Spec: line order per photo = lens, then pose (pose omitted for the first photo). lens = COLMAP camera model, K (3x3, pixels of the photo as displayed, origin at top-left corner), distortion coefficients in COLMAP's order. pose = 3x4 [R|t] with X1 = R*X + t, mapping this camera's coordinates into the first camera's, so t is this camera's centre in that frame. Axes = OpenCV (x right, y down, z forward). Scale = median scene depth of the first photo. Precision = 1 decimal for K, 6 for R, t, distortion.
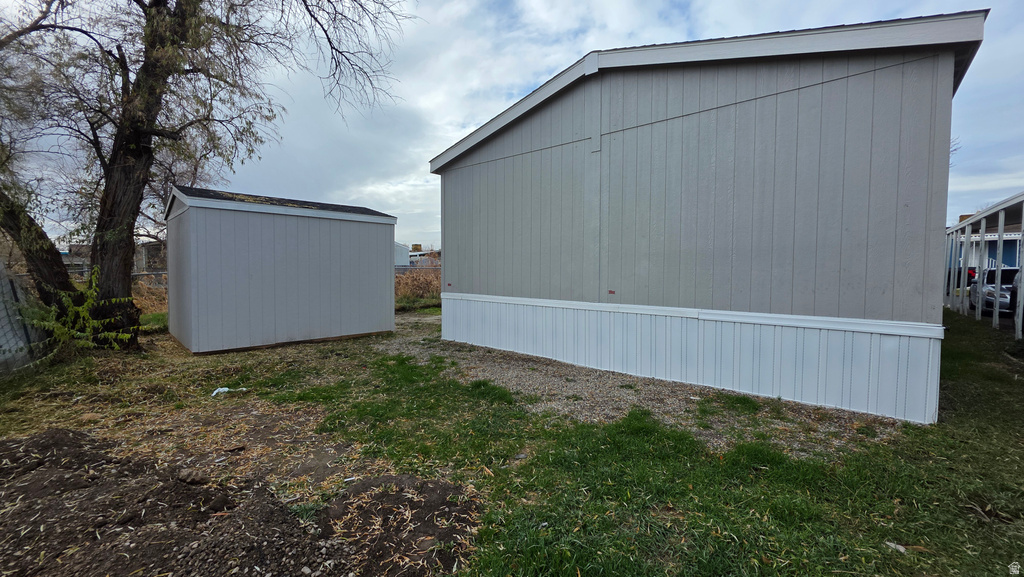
lens RADIAL K [[402.0, 0, 516.8], [0, 402.0, 284.5], [0, 0, 1]] dist [0.002345, 0.000386]
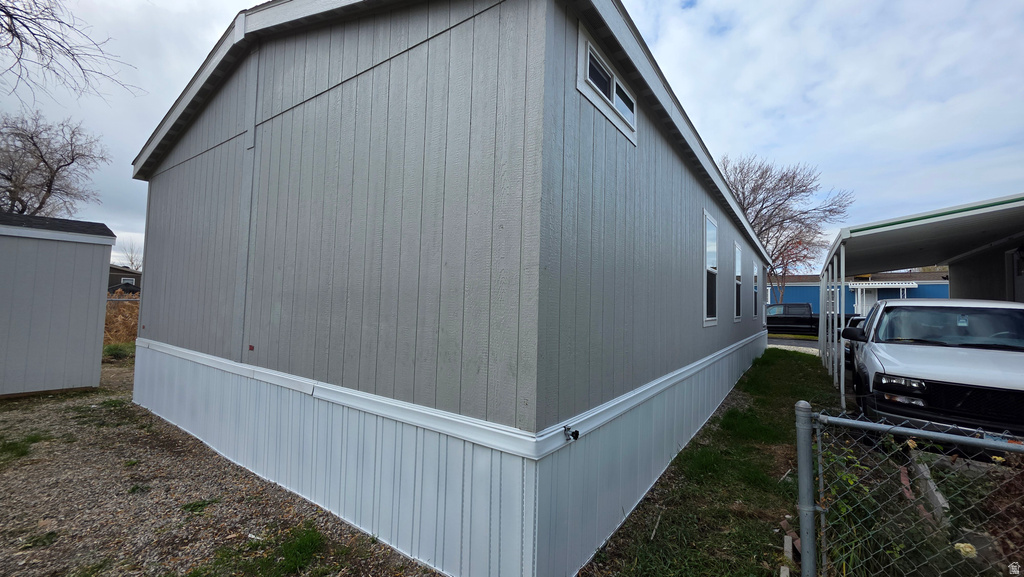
lens RADIAL K [[402.0, 0, 516.8], [0, 402.0, 284.5], [0, 0, 1]] dist [0.002345, 0.000386]
pose [[0.995050, 0.029421, 0.094924, 0.653542], [-0.021092, 0.995934, -0.087582, -0.040065], [-0.097114, 0.085147, 0.991624, 0.287507]]
